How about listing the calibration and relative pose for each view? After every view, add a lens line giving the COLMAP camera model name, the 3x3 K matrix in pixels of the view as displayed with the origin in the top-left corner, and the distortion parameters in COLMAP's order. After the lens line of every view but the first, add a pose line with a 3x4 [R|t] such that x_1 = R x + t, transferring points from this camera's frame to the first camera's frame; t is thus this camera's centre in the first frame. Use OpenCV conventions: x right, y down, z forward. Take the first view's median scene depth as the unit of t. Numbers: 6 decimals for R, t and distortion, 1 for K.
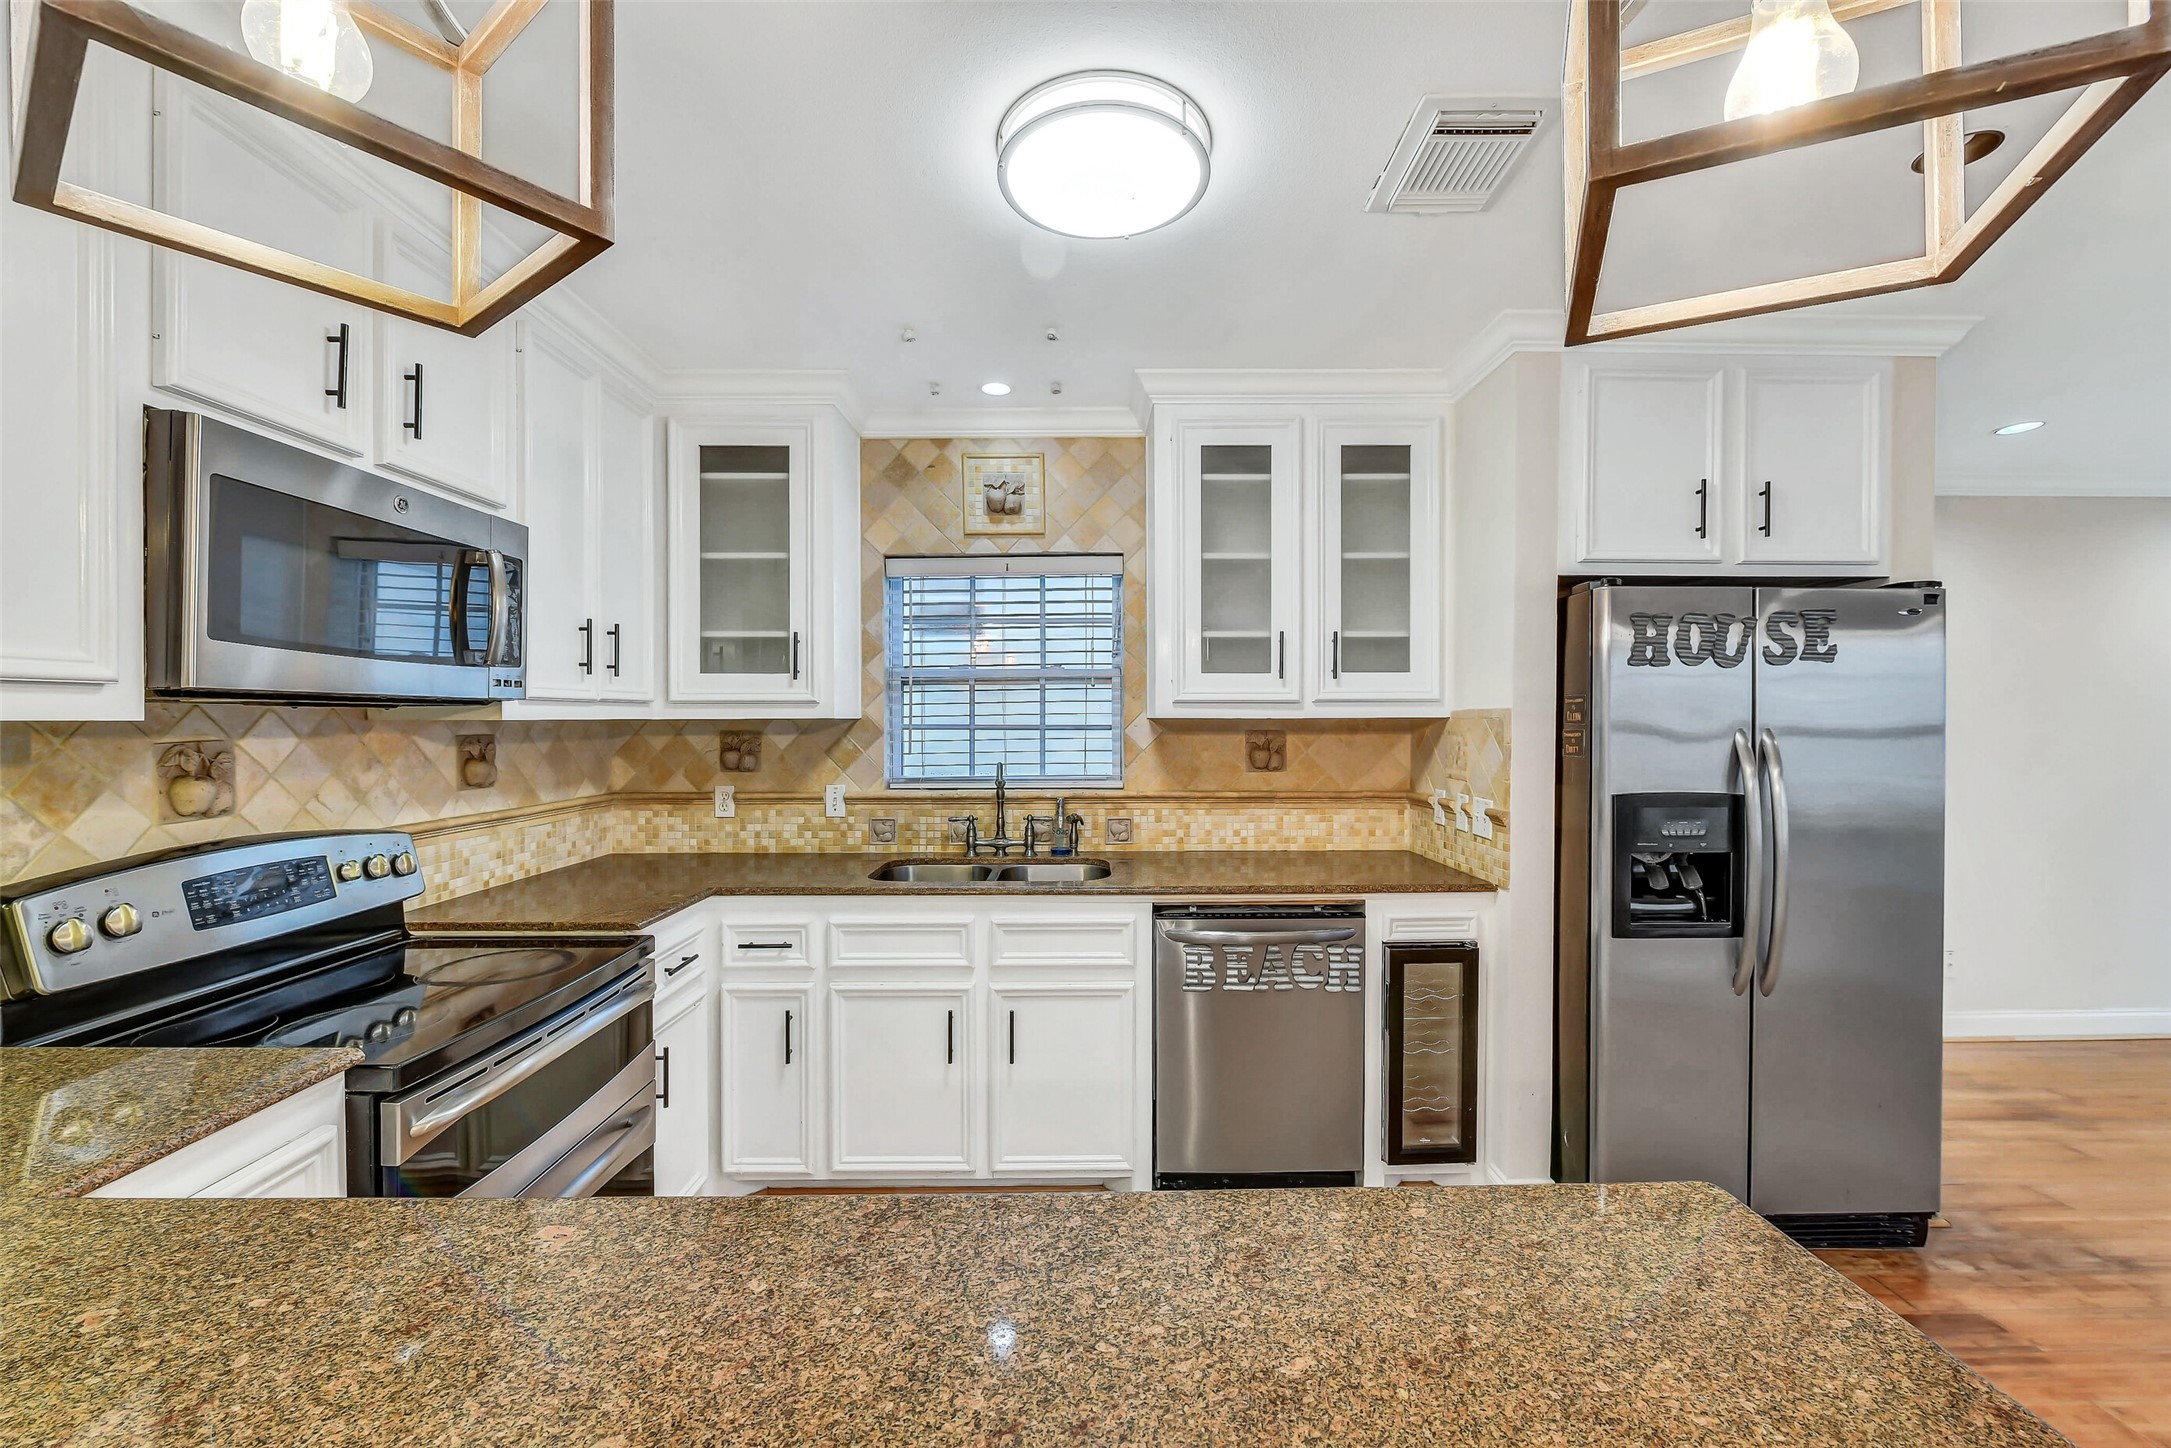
lens RADIAL K [[819.3, 0, 1082.5], [0, 819.3, 747.6], [0, 0, 1]] dist [-0.007738, 0.000167]
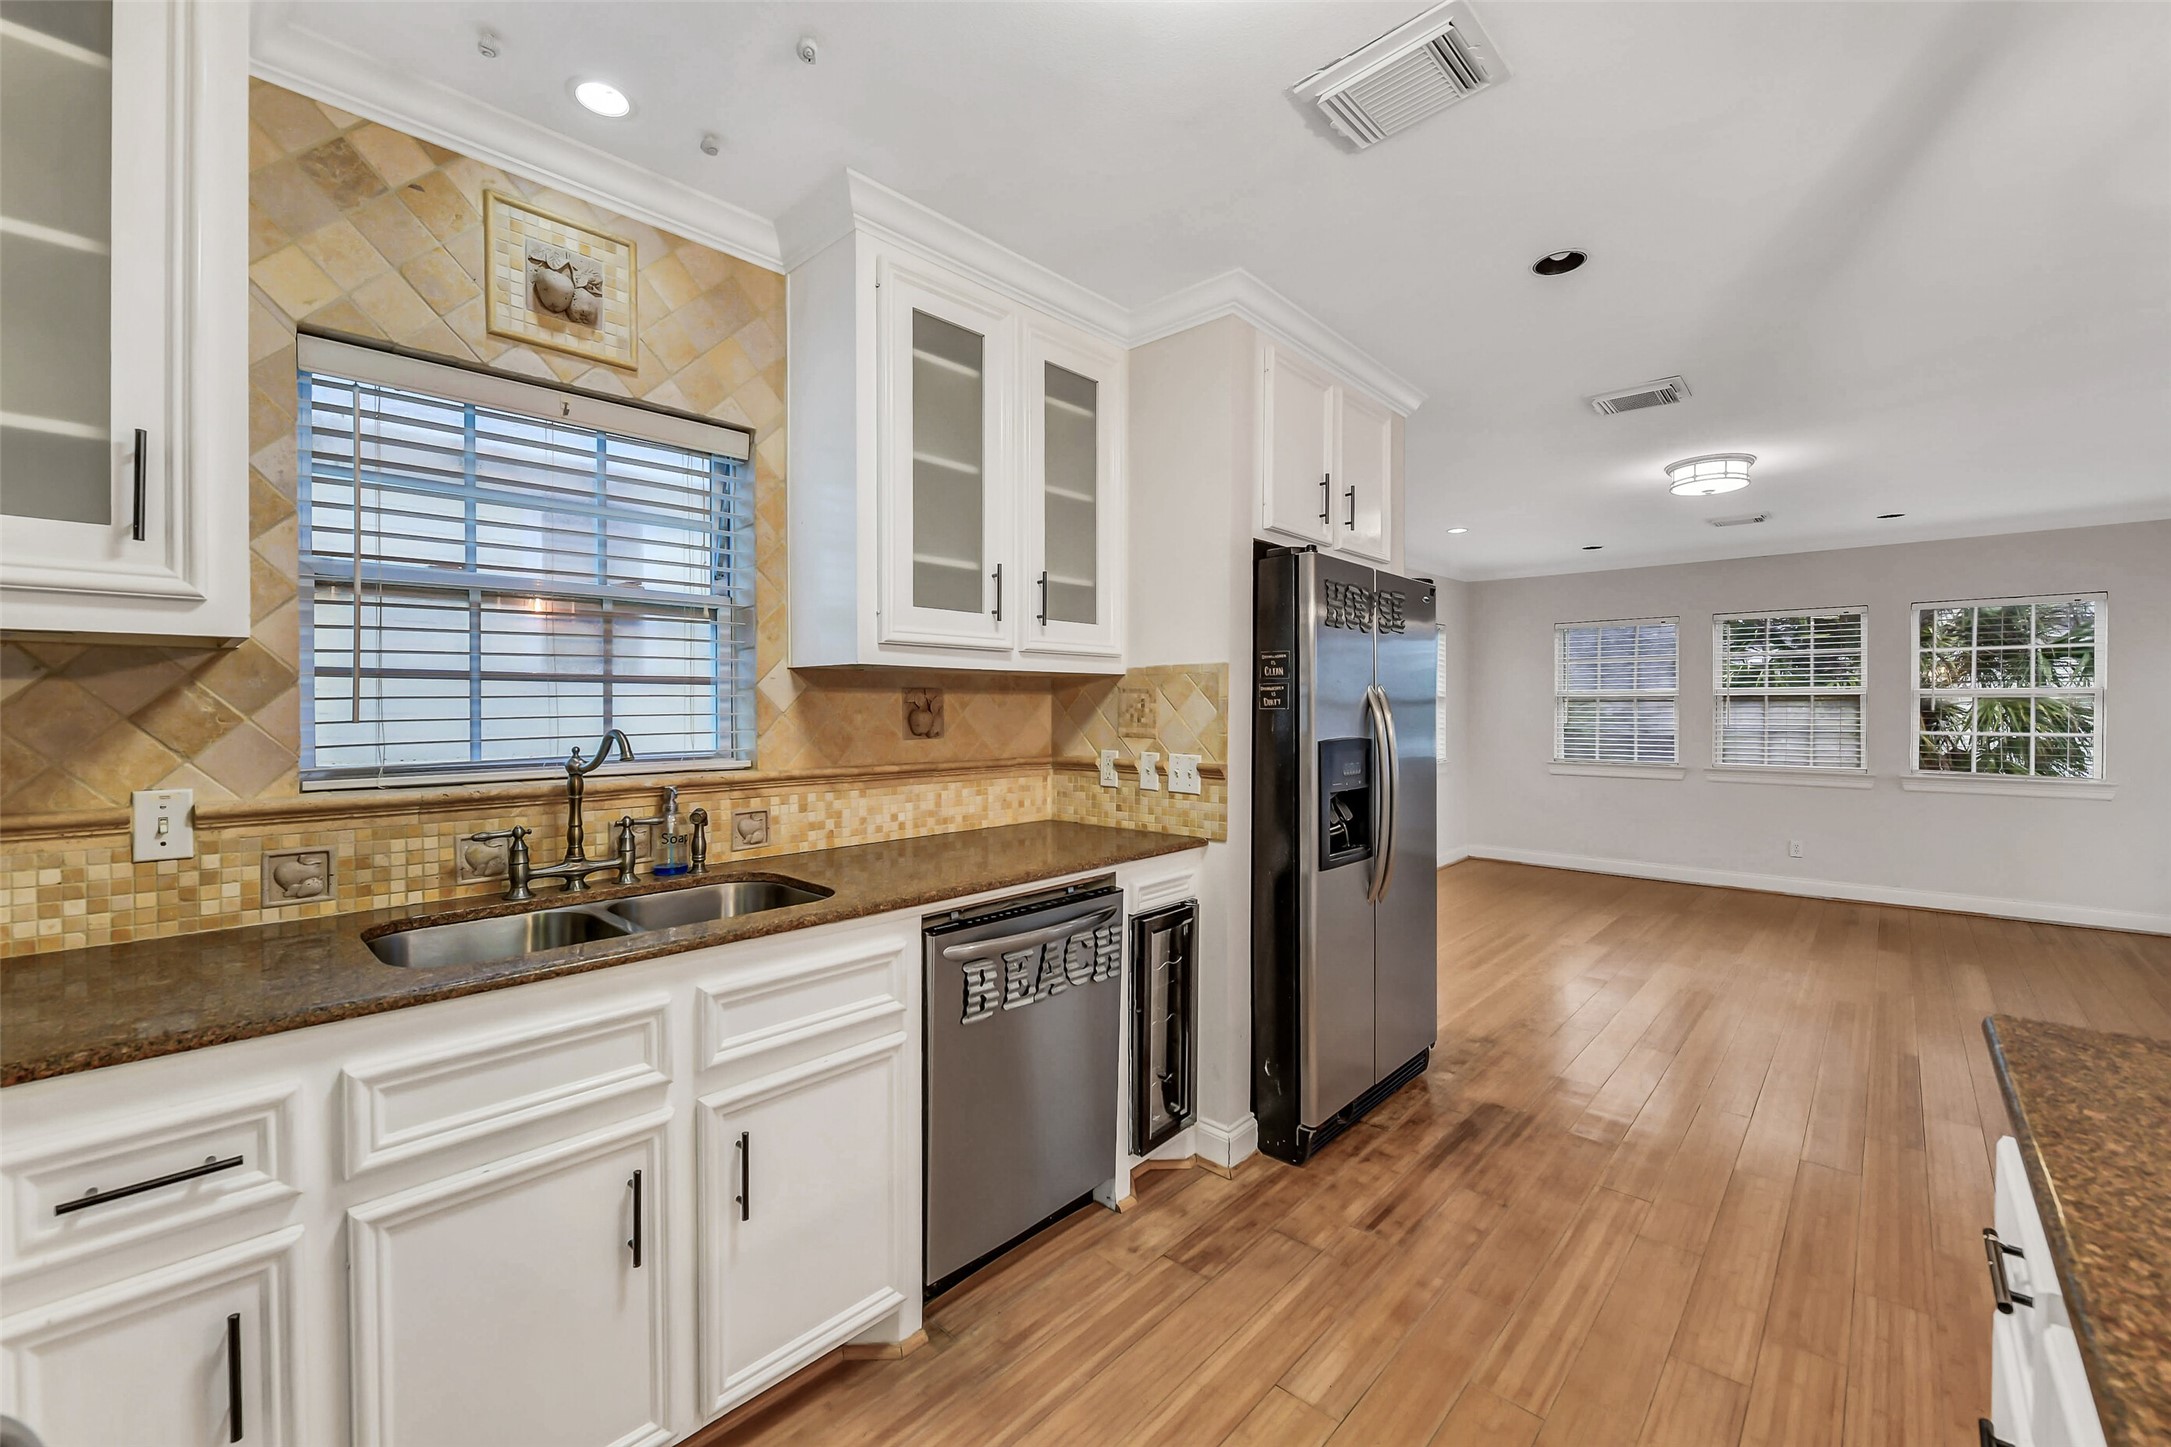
lens RADIAL K [[862.1, 0, 1083.3], [0, 862.1, 726.9], [0, 0, 1]] dist [-0.000282, -0.006929]
pose [[0.694555, -0.014947, 0.719284, -0.288154], [0.021983, 0.999758, -0.000453, 0.021744], [-0.719104, 0.016127, 0.694716, 0.294985]]
